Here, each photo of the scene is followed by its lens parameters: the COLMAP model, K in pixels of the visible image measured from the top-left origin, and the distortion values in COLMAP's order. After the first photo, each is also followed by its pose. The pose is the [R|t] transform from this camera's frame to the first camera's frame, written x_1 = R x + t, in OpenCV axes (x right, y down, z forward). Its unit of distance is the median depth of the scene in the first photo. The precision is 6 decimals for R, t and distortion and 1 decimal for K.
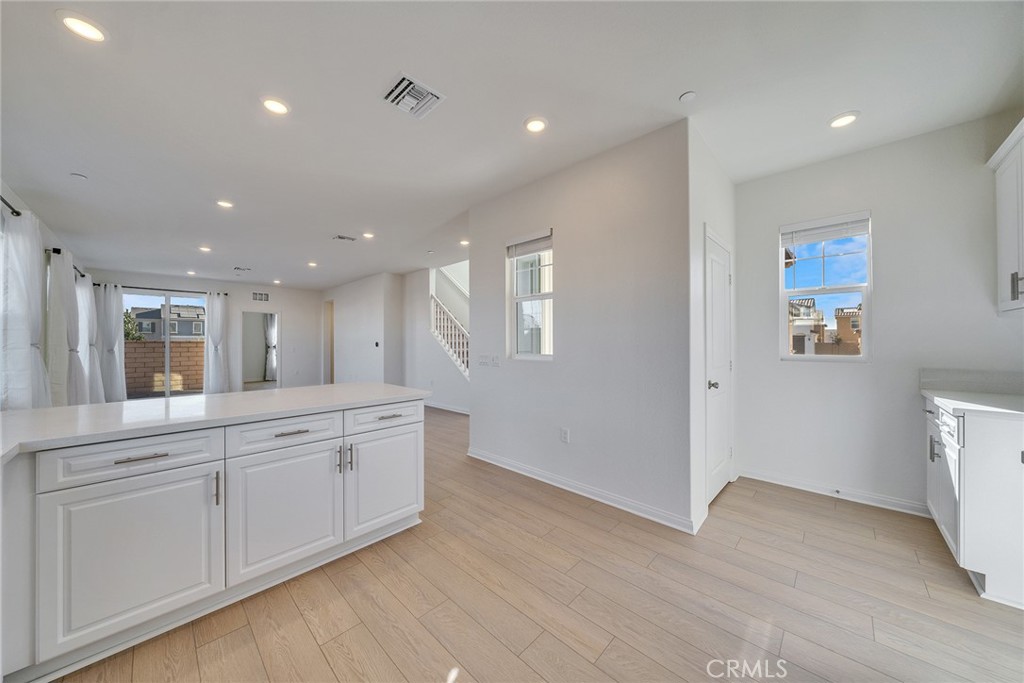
lens RADIAL K [[346.8, 0, 508.4], [0, 346.8, 340.1], [0, 0, 1]] dist [-0.008302, -0.000039]
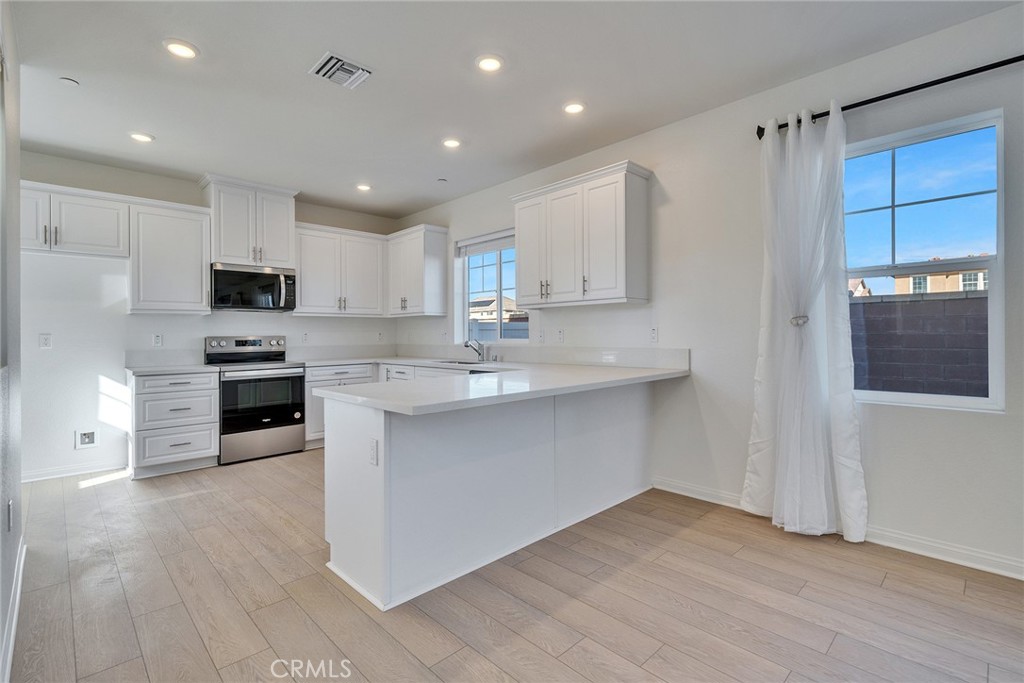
lens RADIAL K [[472.5, 0, 512.0], [0, 472.5, 333.9], [0, 0, 1]] dist [-0.000129, -0.000029]
pose [[-0.999440, 0.013346, 0.030670, -0.357202], [0.013116, 0.999884, -0.007698, 0.022745], [-0.030770, -0.007291, -0.999500, 1.043415]]
